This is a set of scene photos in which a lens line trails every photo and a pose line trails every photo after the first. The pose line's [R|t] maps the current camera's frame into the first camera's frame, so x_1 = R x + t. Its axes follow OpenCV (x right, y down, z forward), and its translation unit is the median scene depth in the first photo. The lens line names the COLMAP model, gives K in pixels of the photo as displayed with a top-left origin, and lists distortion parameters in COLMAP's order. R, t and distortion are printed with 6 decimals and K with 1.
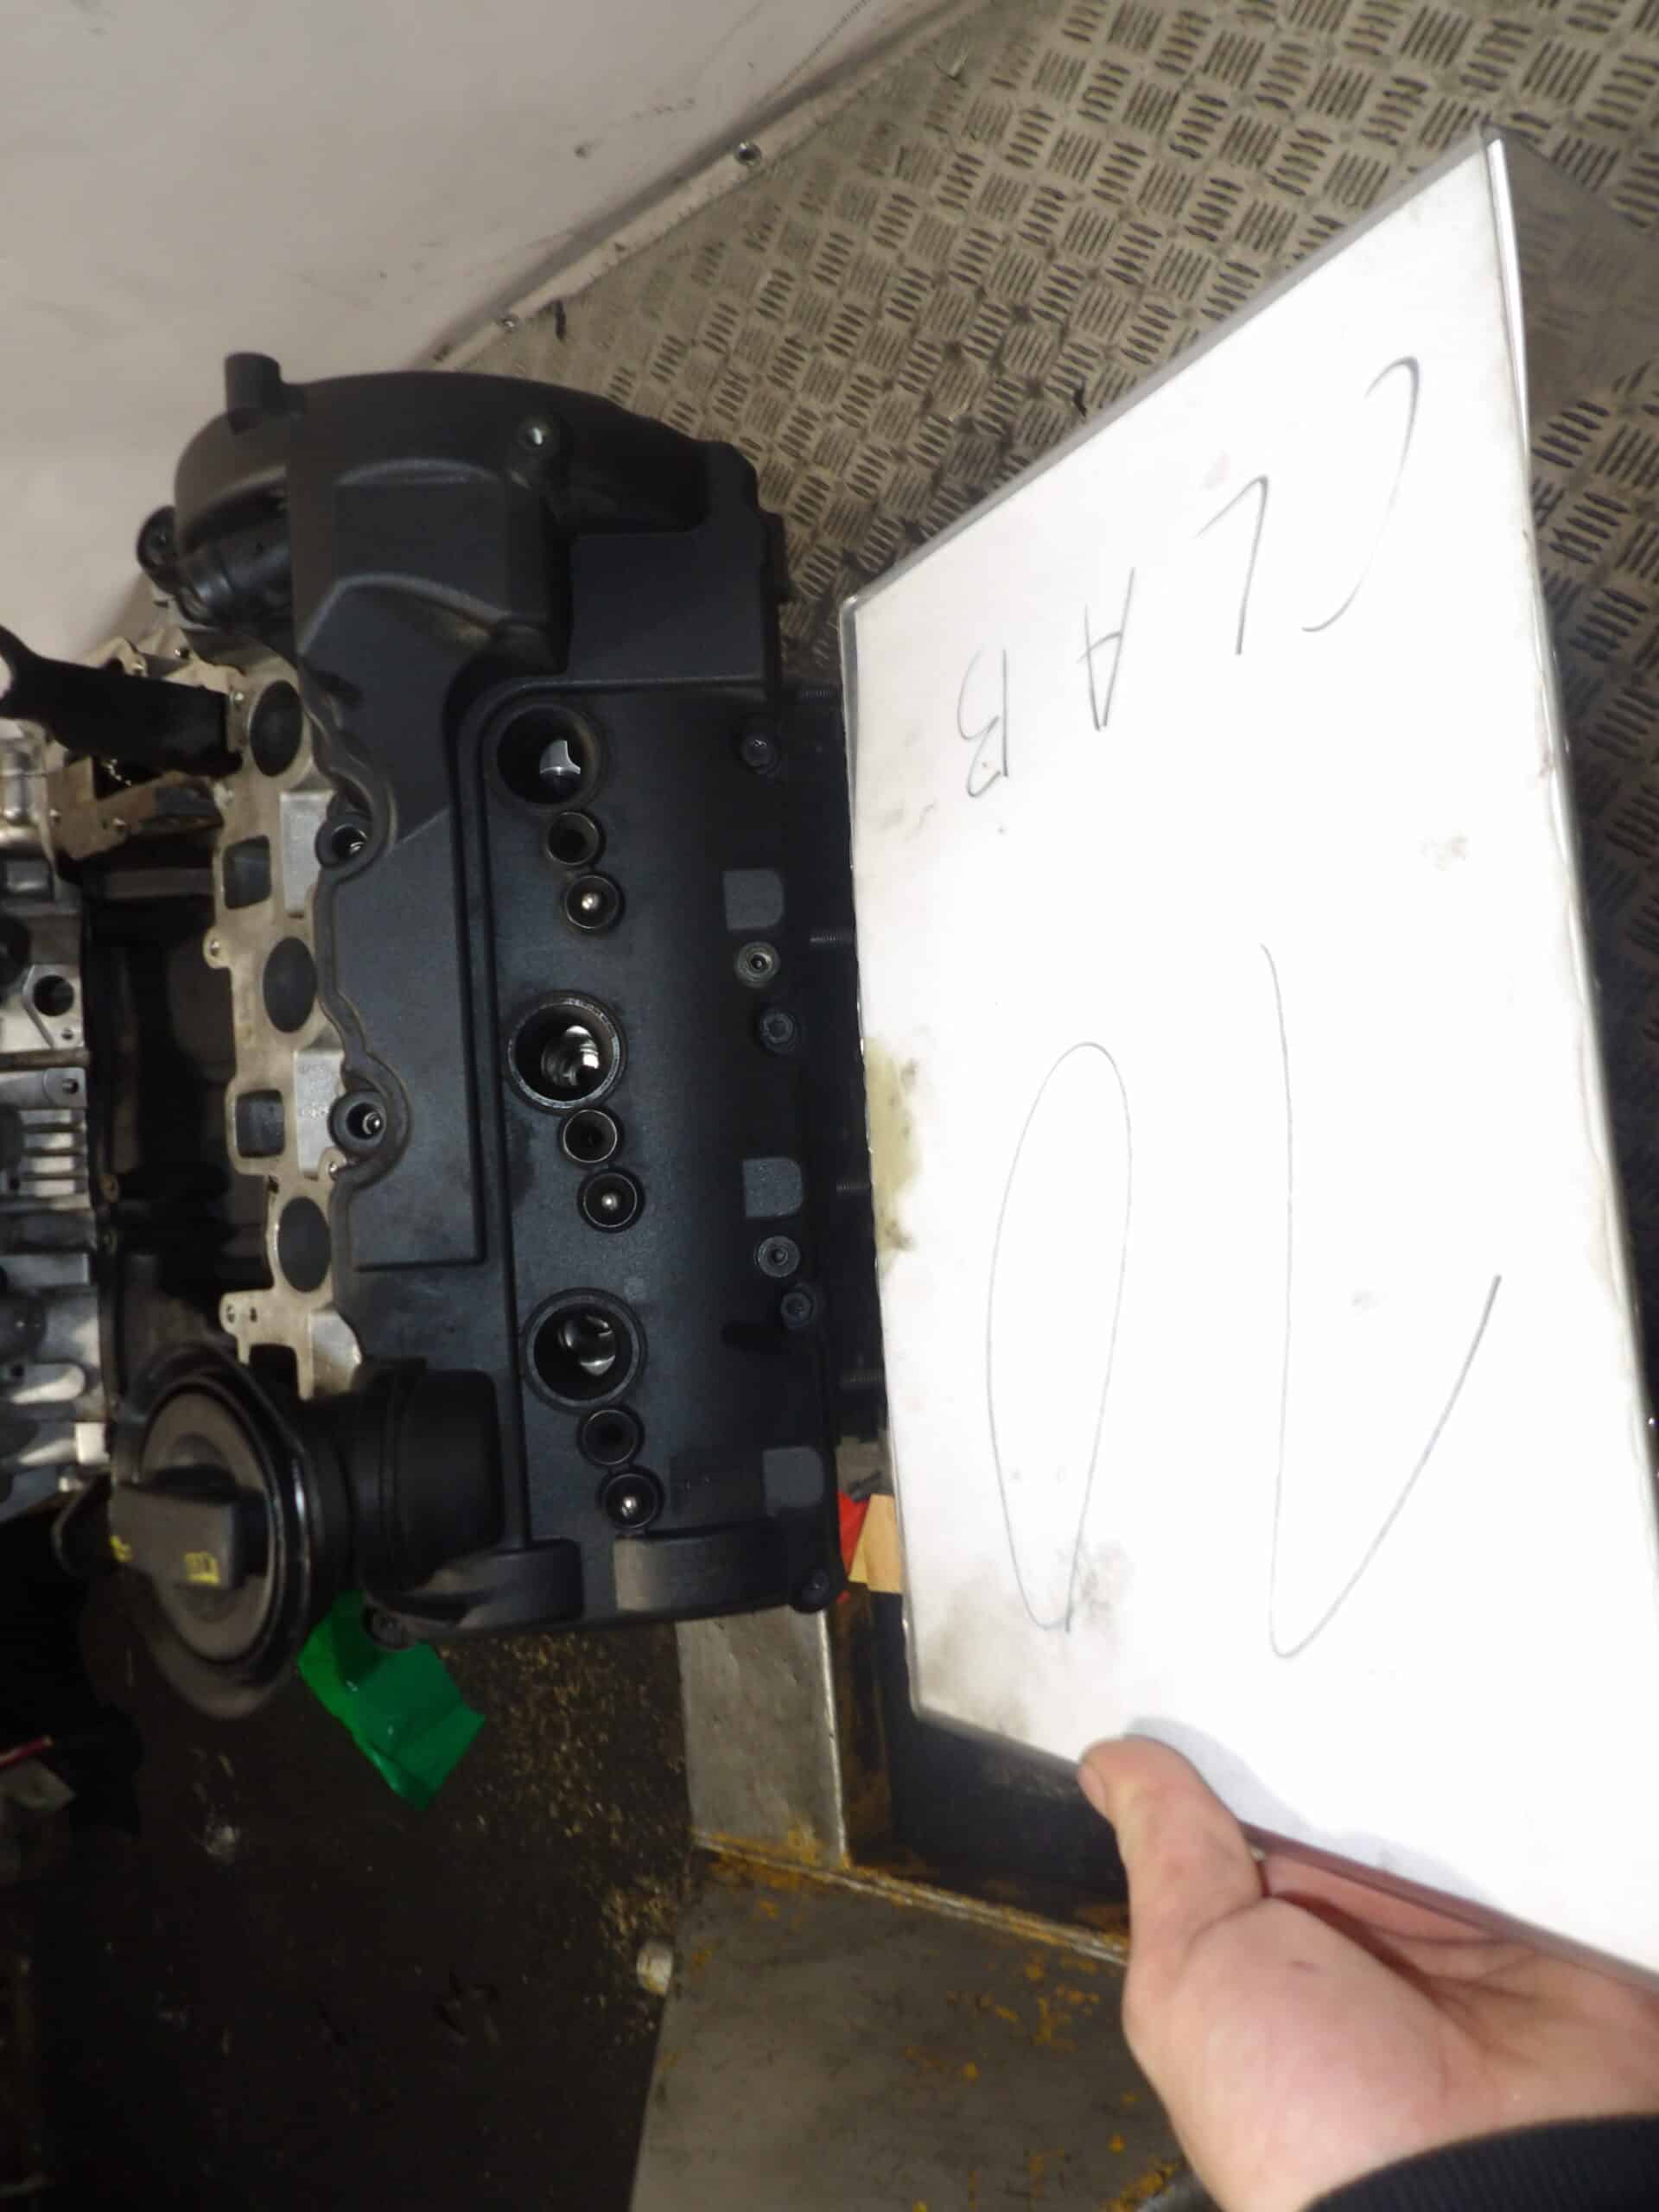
lens RADIAL K [[1536.2, 0, 836.4], [0, 1536.2, 1103.2], [0, 0, 1]] dist [-0.041733, 0.029392]
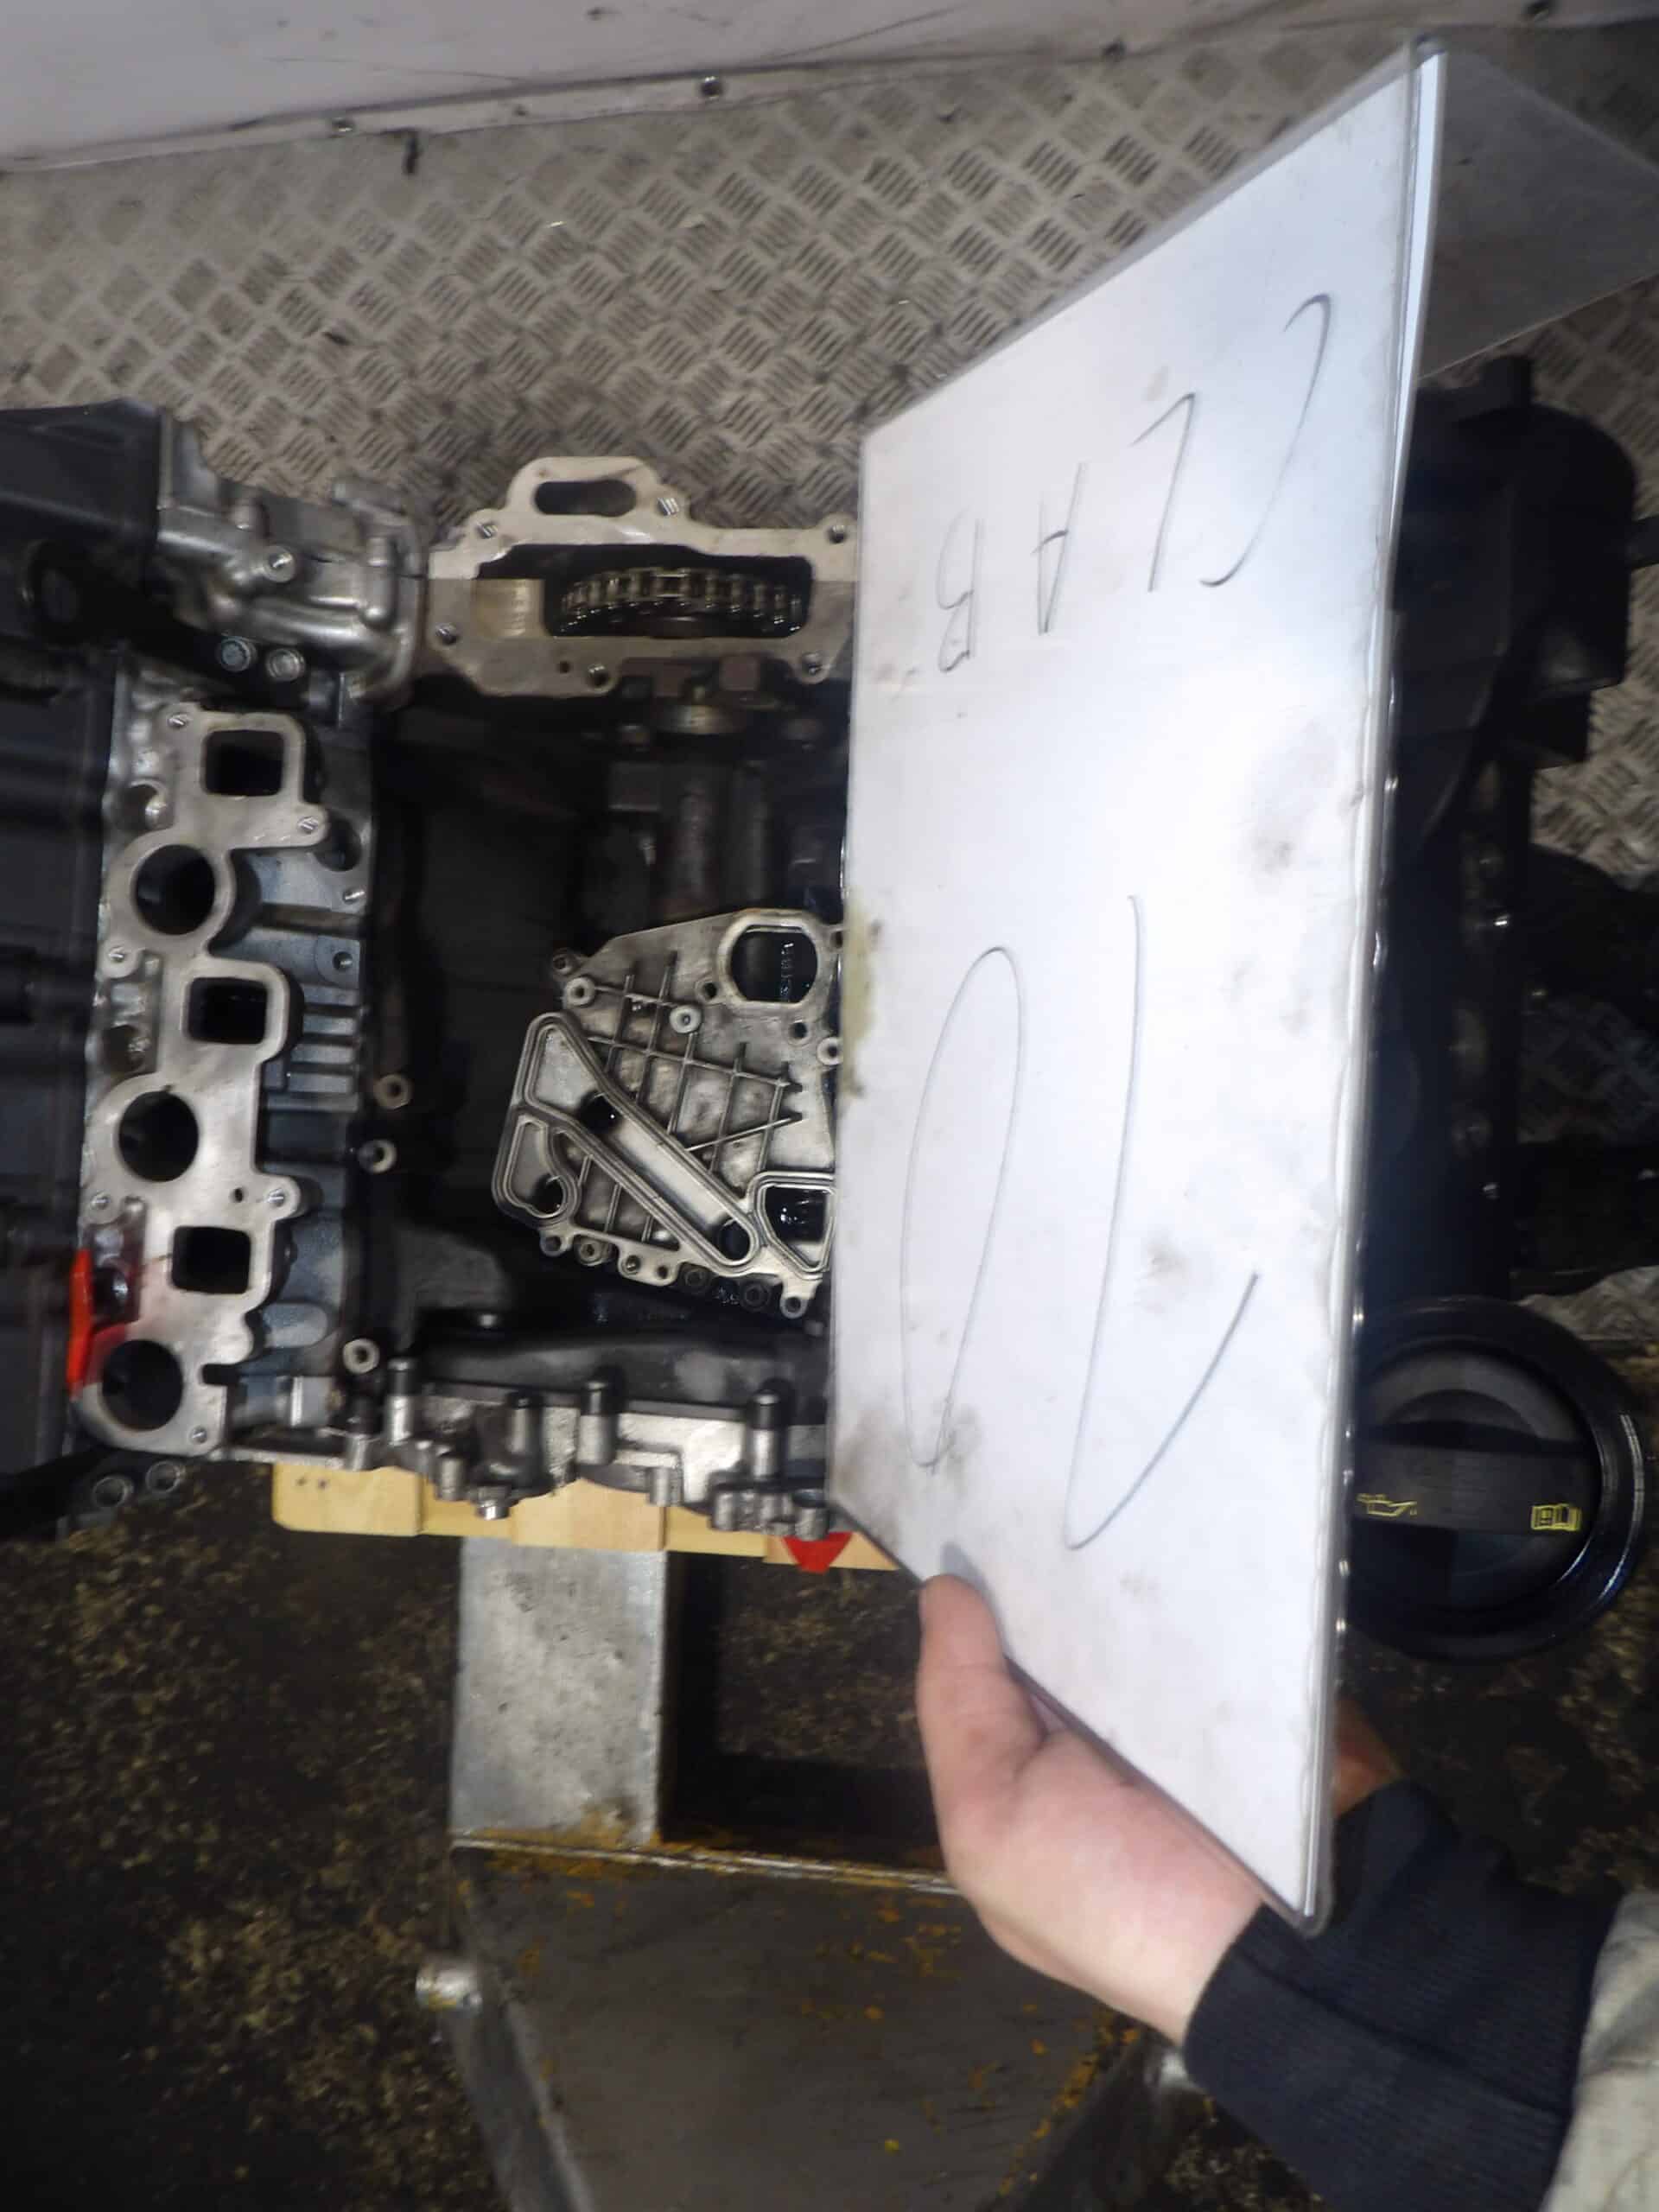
lens RADIAL K [[1536.2, 0, 849.2], [0, 1536.2, 1100.5], [0, 0, 1]] dist [-0.041733, 0.029392]
pose [[0.851088, 0.123140, 0.510378, -0.389995], [-0.127735, 0.991462, -0.026205, 0.028412], [-0.509247, -0.042891, 0.859551, 0.093857]]
